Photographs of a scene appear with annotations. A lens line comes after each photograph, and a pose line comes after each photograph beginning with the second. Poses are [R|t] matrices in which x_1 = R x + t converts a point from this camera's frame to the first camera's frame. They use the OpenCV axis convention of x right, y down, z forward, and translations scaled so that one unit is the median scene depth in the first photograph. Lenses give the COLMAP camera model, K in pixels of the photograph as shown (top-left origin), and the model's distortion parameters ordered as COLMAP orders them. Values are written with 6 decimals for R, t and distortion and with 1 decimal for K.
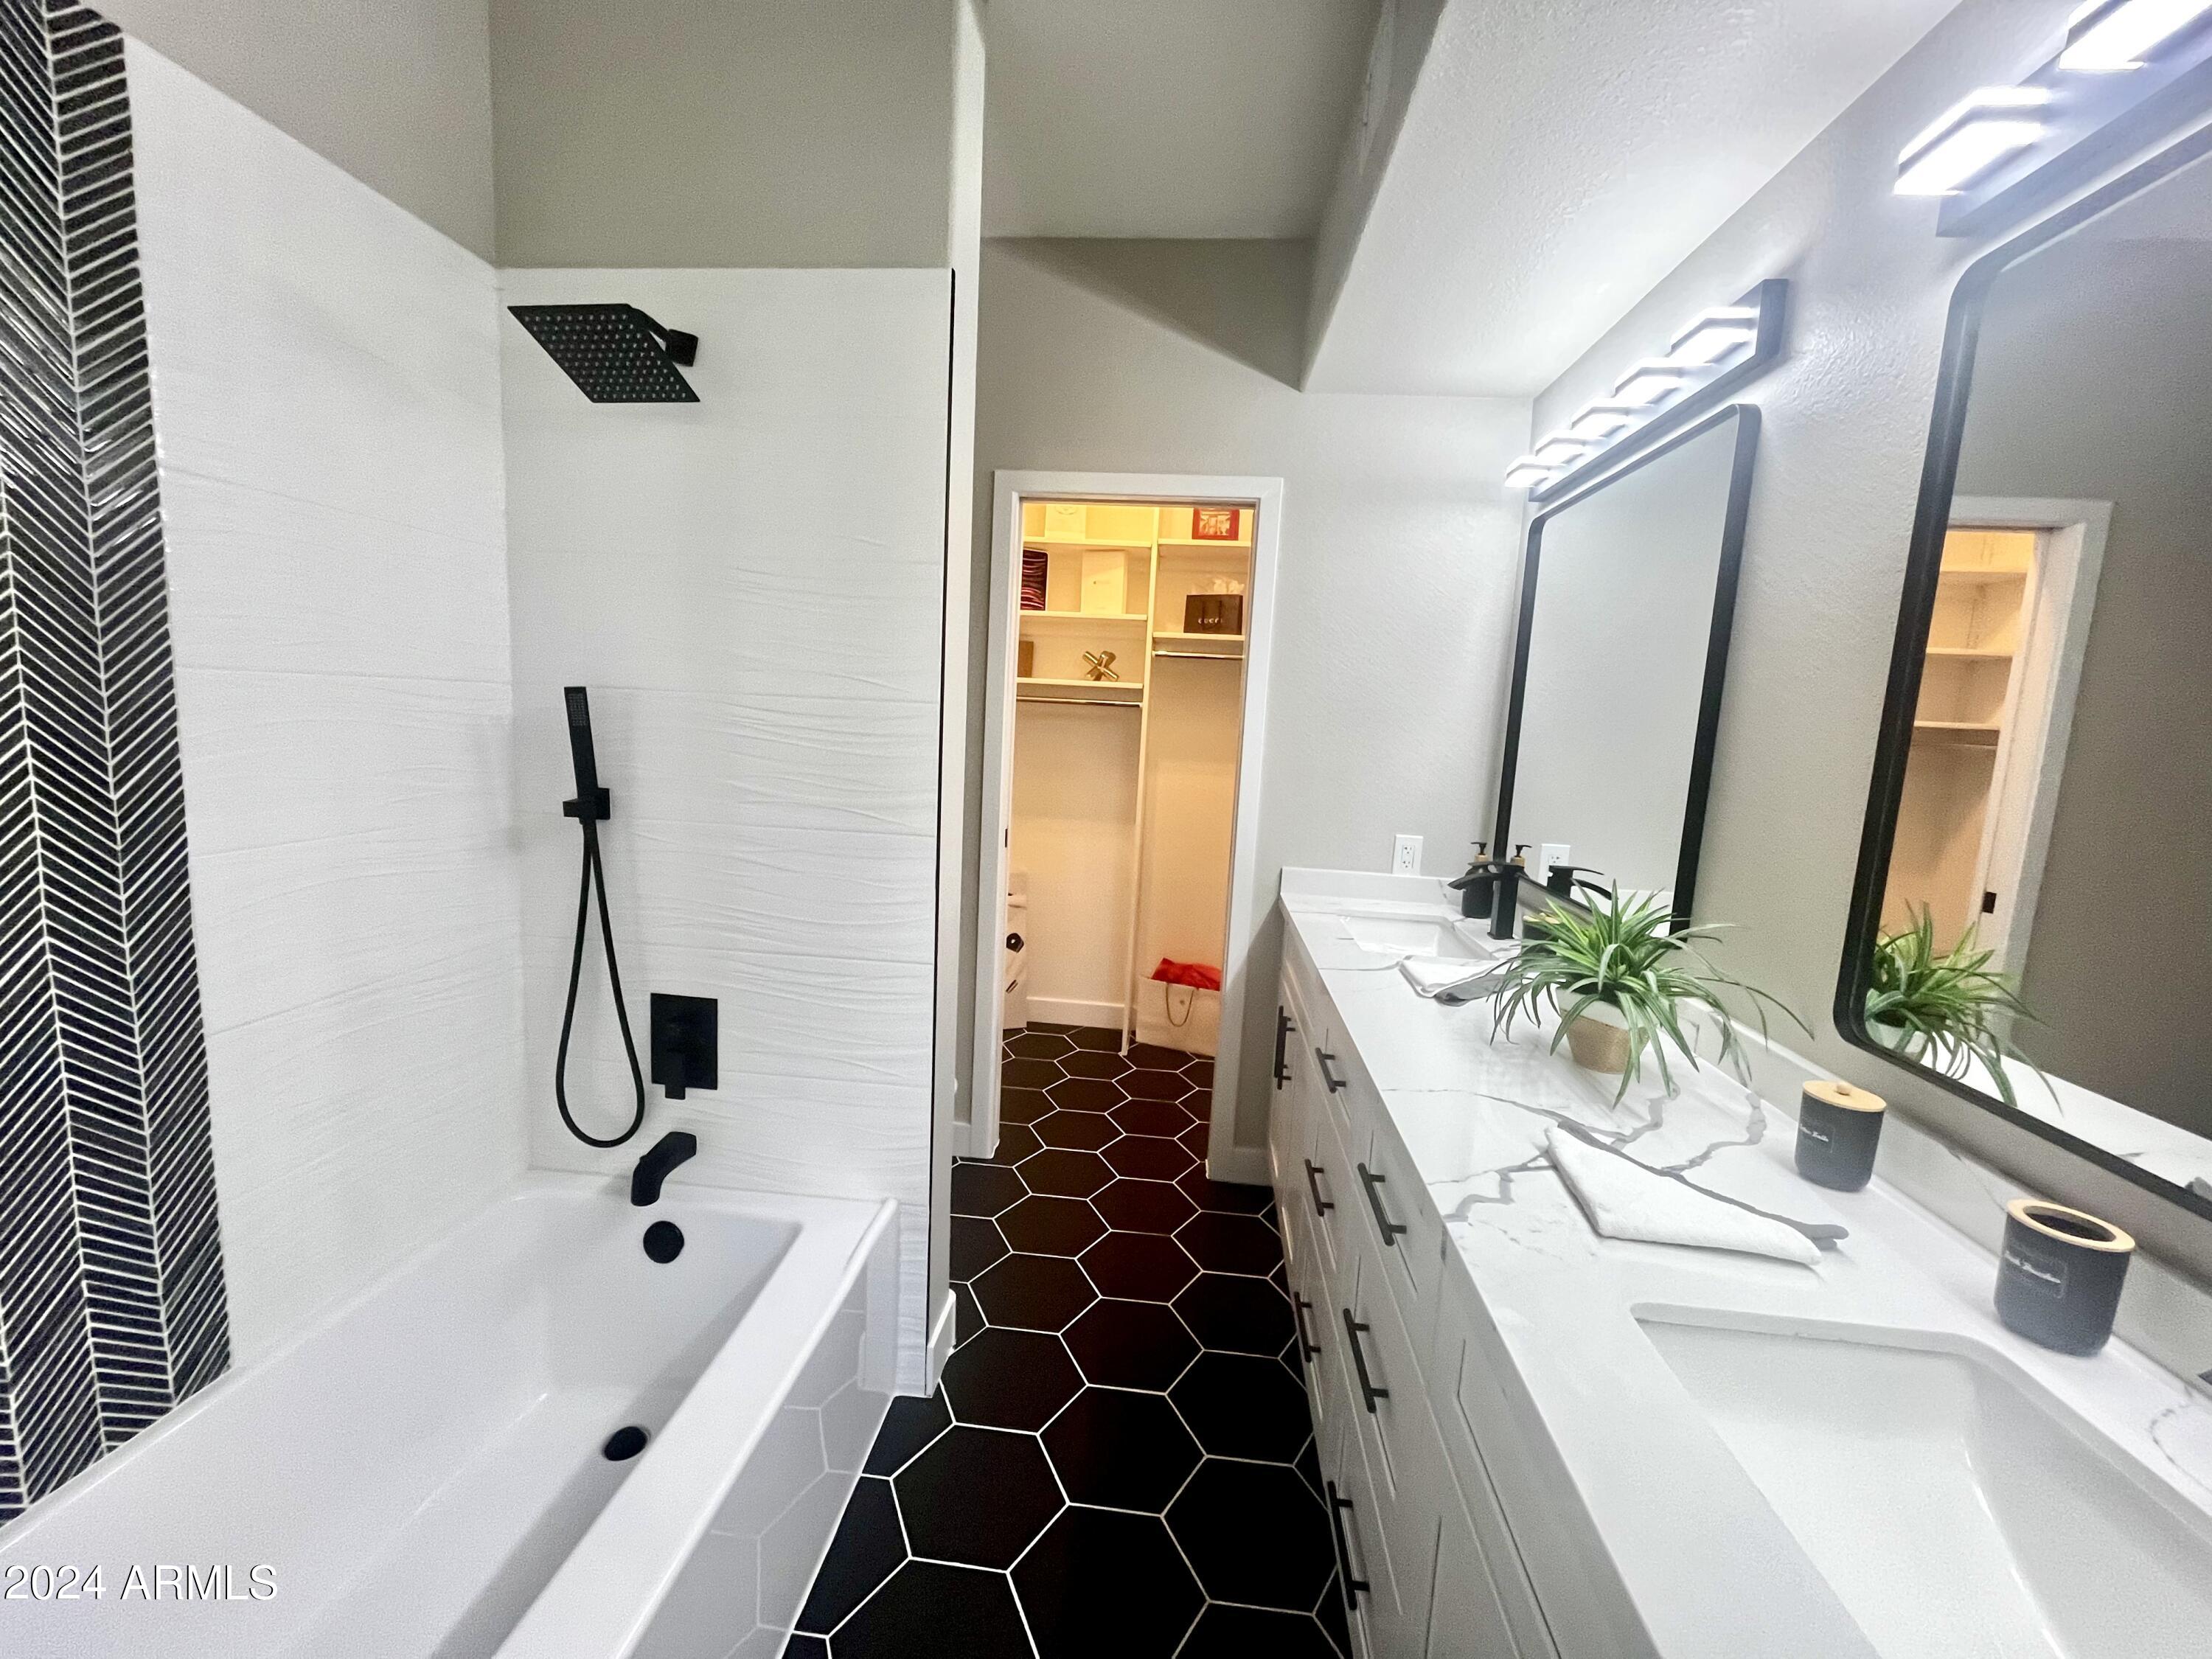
lens RADIAL K [[887.5, 0, 1107.5], [0, 887.5, 831.7], [0, 0, 1]] dist [-0.003856, 0.000004]
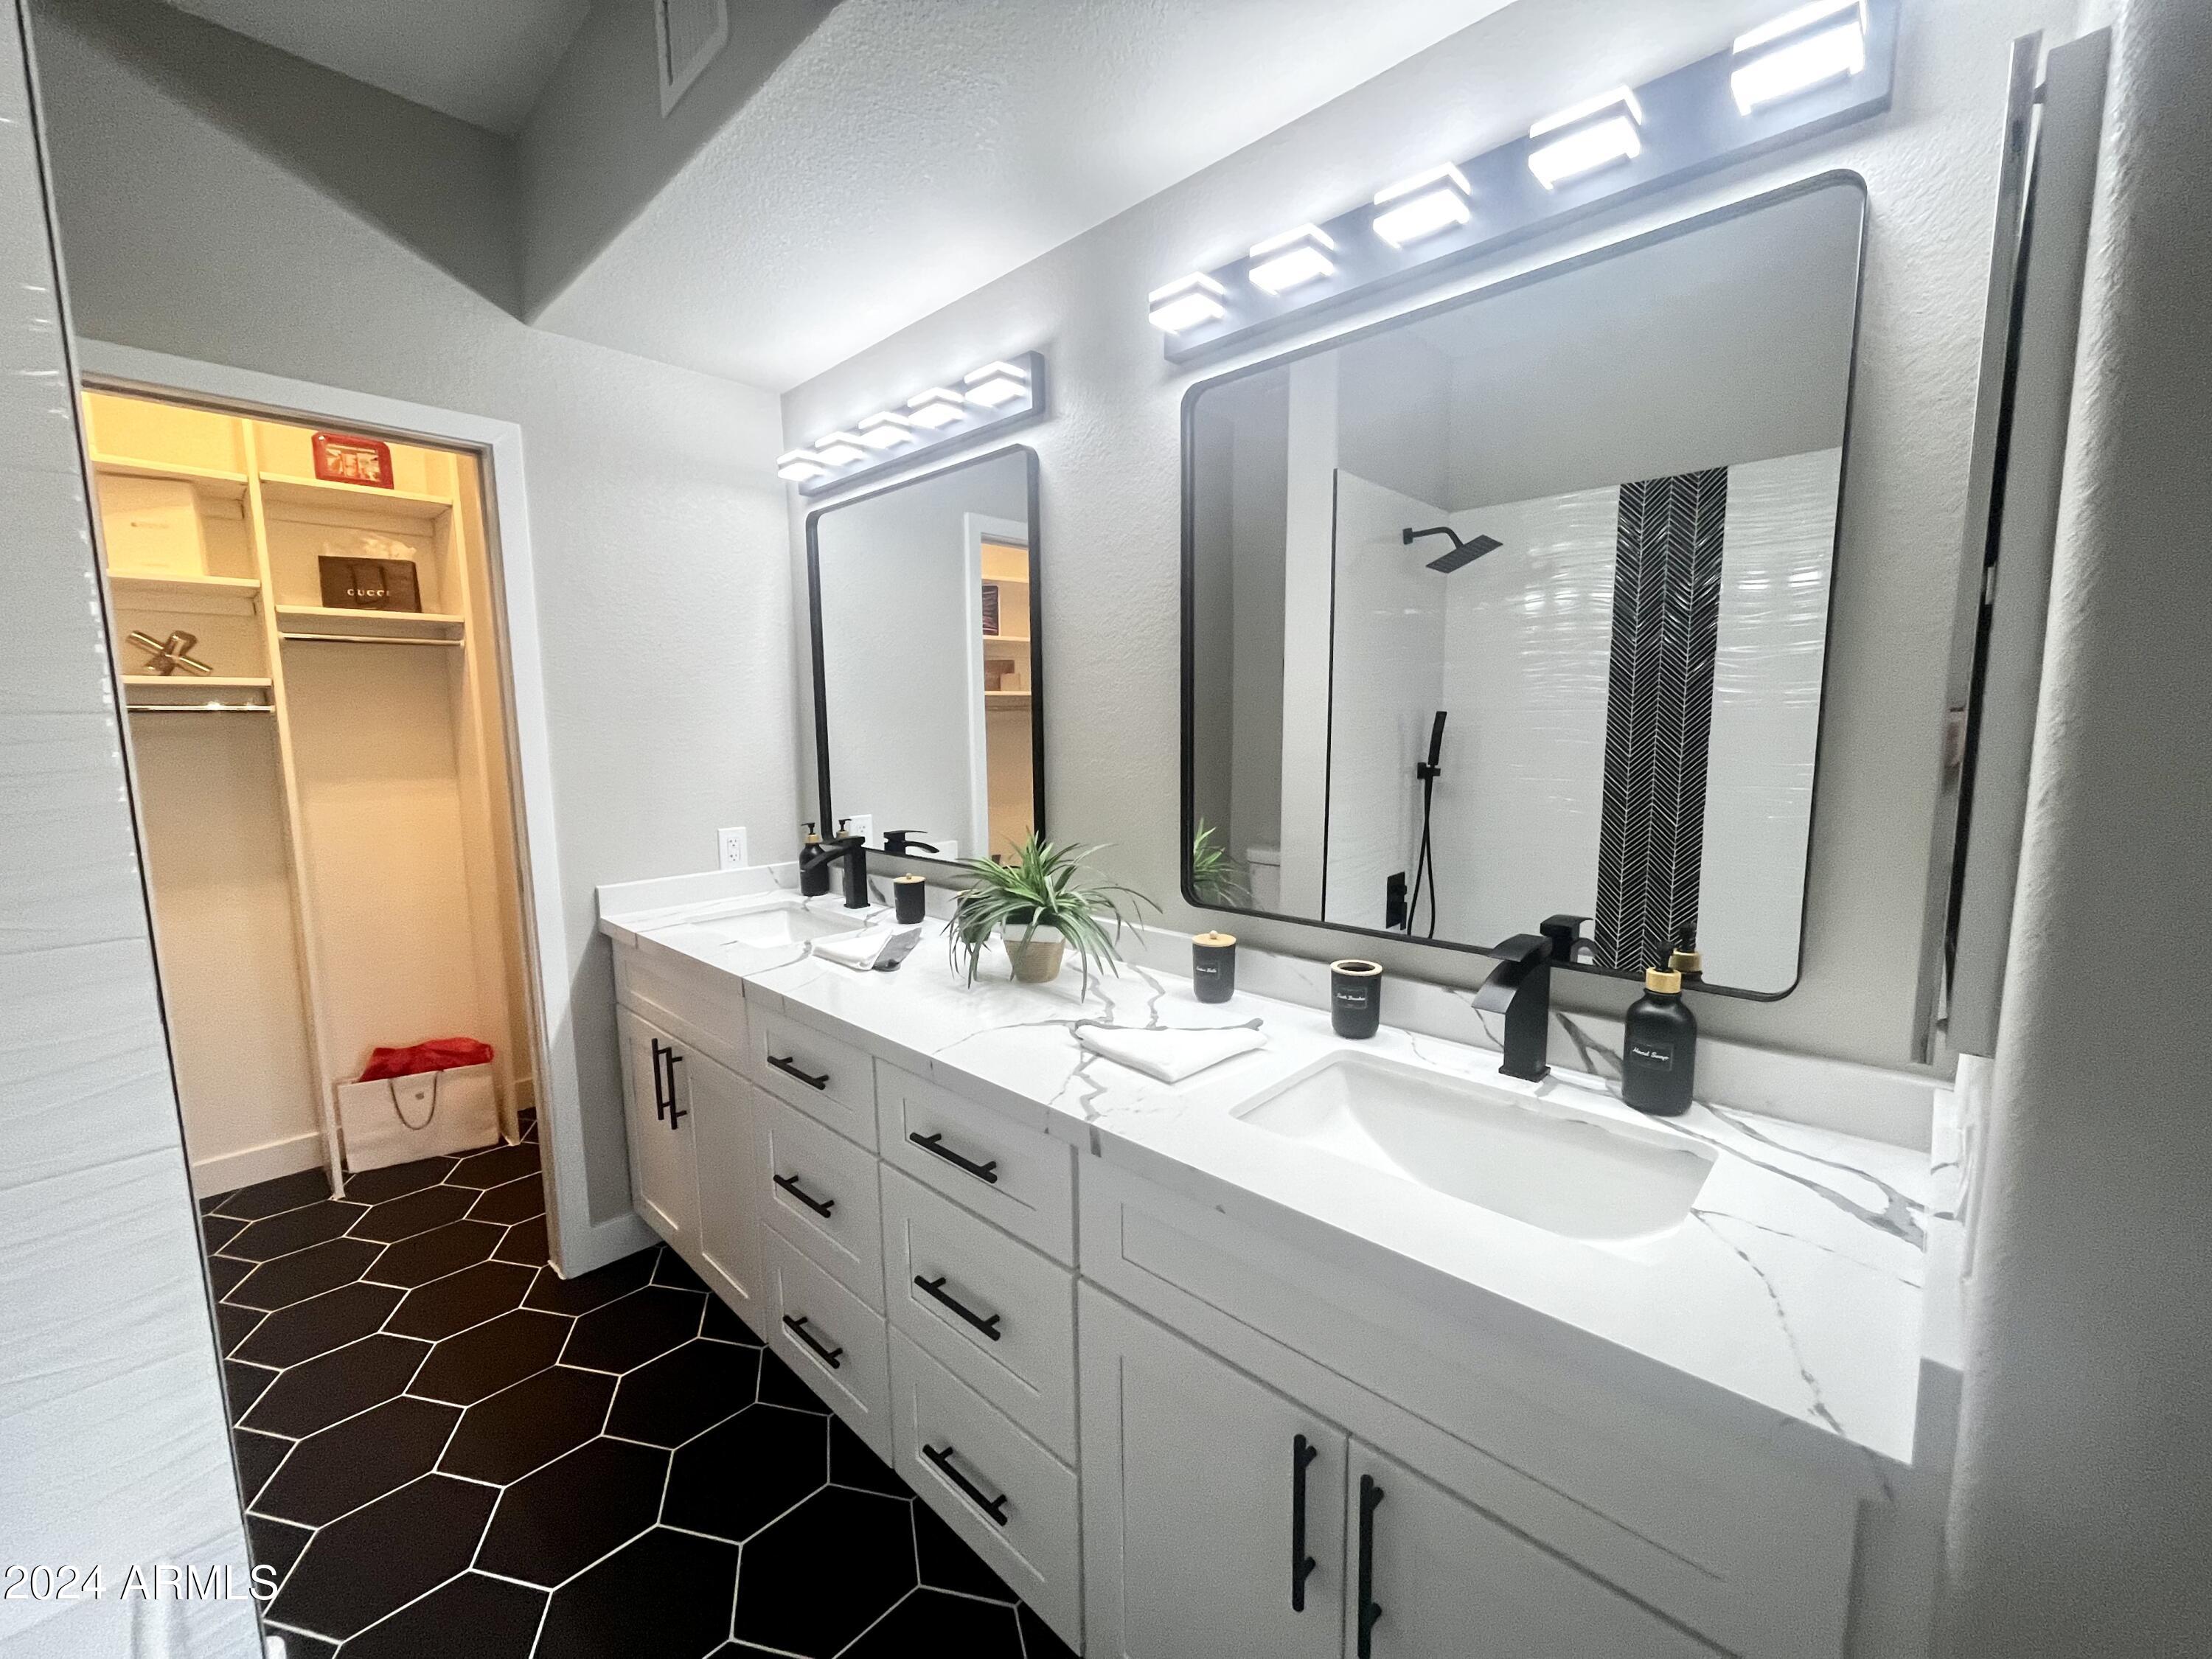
lens RADIAL K [[887.5, 0, 1107.5], [0, 887.5, 831.7], [0, 0, 1]] dist [-0.003856, 0.000004]
pose [[0.613851, -0.155604, 0.773934, -0.168217], [0.145797, 0.985862, 0.082574, -0.012703], [-0.775842, 0.062150, 0.627859, 0.081373]]
